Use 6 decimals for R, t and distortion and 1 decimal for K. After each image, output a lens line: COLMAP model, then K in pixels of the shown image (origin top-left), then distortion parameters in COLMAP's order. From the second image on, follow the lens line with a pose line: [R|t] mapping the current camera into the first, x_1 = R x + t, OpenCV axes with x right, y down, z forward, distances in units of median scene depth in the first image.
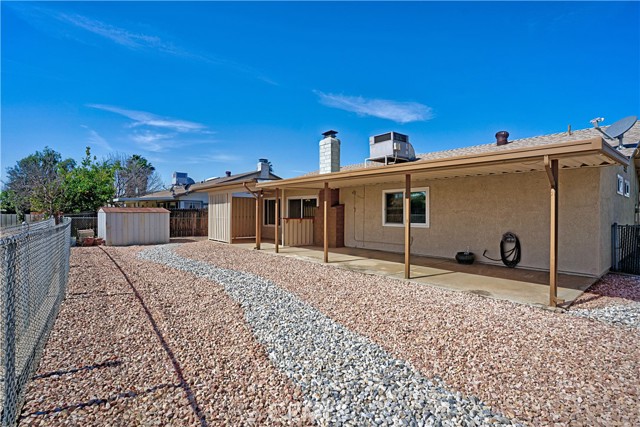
lens RADIAL K [[312.1, 0, 317.2], [0, 312.1, 212.7], [0, 0, 1]] dist [-0.074702, 0.036634]
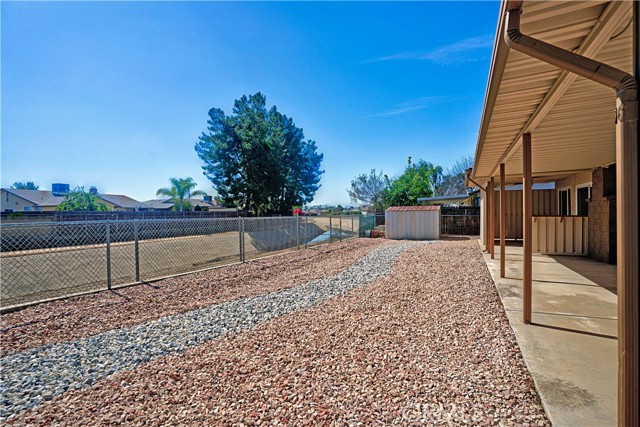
lens RADIAL K [[312.1, 0, 317.2], [0, 312.1, 212.7], [0, 0, 1]] dist [-0.074702, 0.036634]
pose [[0.445669, -0.009615, -0.895146, 0.292643], [0.014685, 0.999886, -0.003429, 0.005626], [0.895077, -0.011618, 0.445759, 0.200430]]
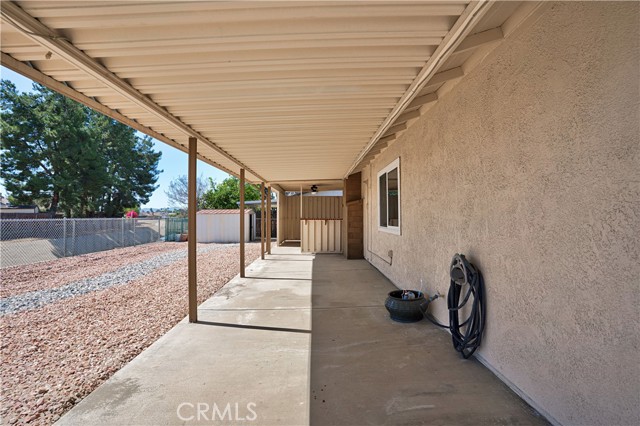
lens RADIAL K [[312.1, 0, 317.2], [0, 312.1, 212.2], [0, 0, 1]] dist [-0.074702, 0.036634]
pose [[0.784290, -0.013984, -0.620237, 0.402835], [0.007390, 0.999886, -0.013199, 0.010913], [0.620350, 0.005768, 0.784304, 0.346520]]
